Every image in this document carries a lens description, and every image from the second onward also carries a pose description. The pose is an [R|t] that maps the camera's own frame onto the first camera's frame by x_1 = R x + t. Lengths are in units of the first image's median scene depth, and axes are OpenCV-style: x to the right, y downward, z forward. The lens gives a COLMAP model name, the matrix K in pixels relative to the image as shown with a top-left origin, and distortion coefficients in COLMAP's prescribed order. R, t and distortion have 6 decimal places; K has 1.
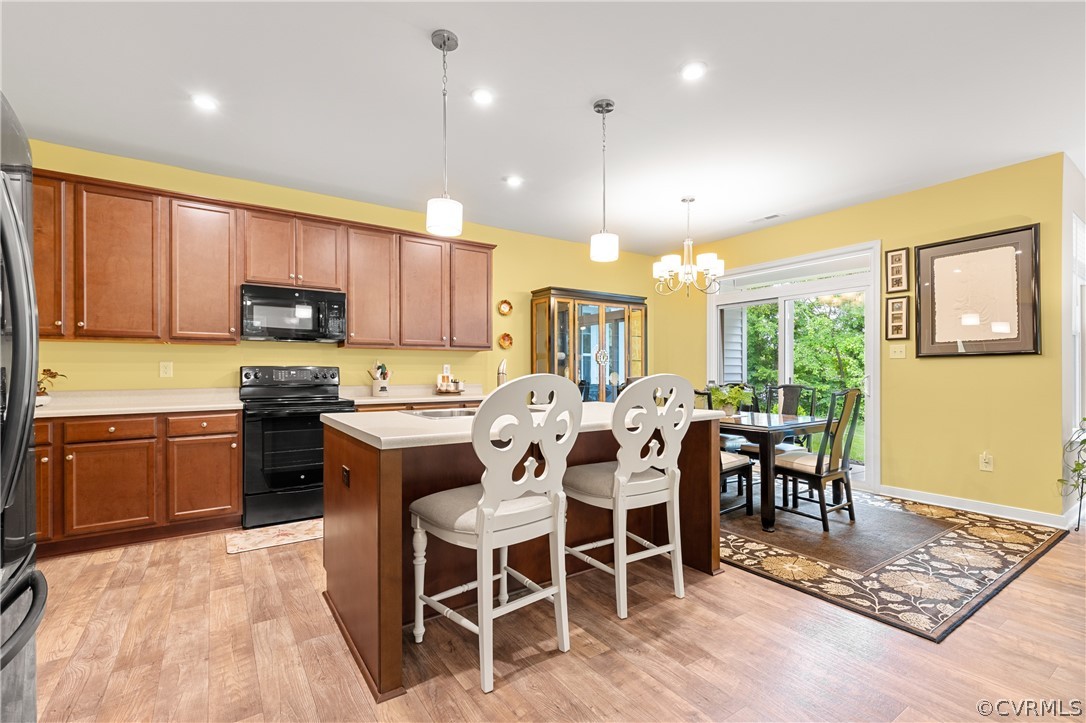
lens RADIAL K [[486.3, 0, 553.0], [0, 486.3, 370.3], [0, 0, 1]] dist [0.004539, 0.000339]
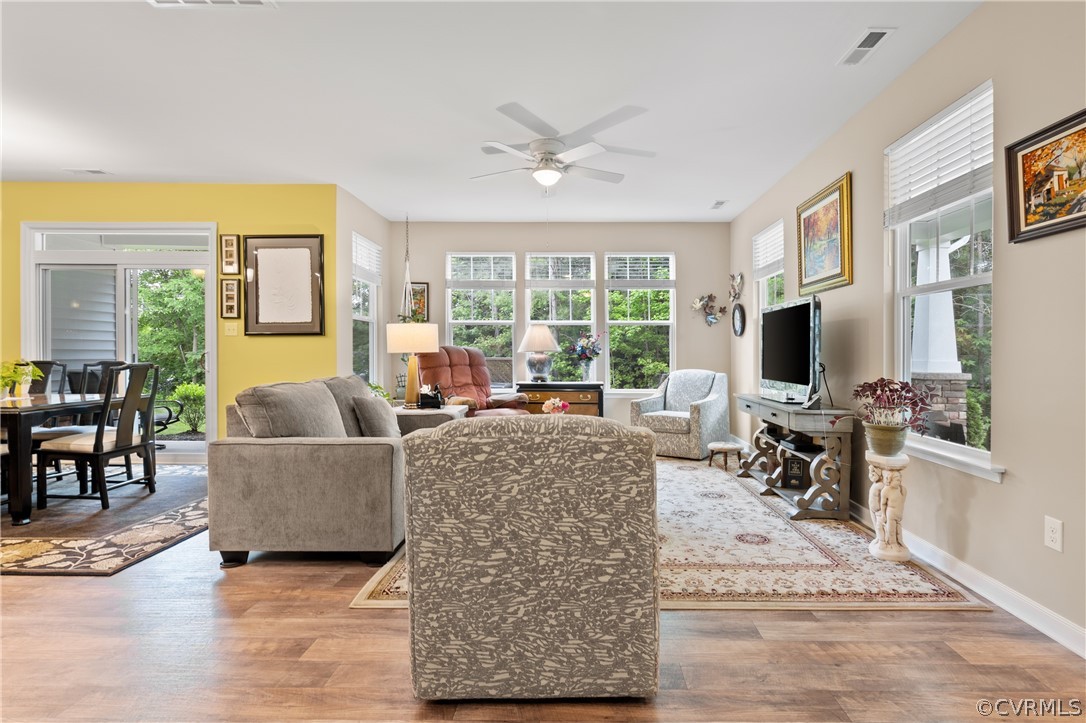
lens RADIAL K [[532.4, 0, 564.4], [0, 532.4, 357.8], [0, 0, 1]] dist [-0.000251, 0.000711]
pose [[0.581297, -0.004702, 0.813678, 0.249358], [-0.007686, 0.999907, 0.011269, 0.007424], [-0.813655, -0.012805, 0.581207, -0.405575]]
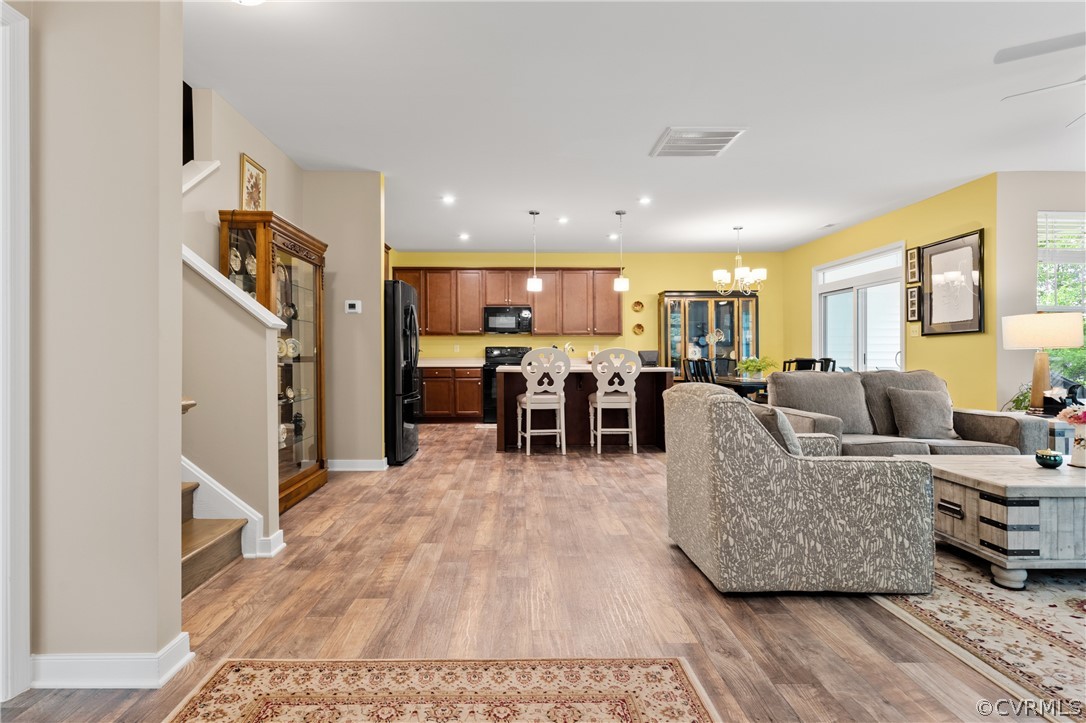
lens RADIAL K [[539.3, 0, 543.0], [0, 539.3, 361.5], [0, 0, 1]] dist [0.001400, 0.000202]
pose [[0.845996, 0.006927, -0.533145, 0.906326], [0.000840, 0.999897, 0.014324, 0.024503], [0.533189, -0.012566, 0.845903, -0.917038]]
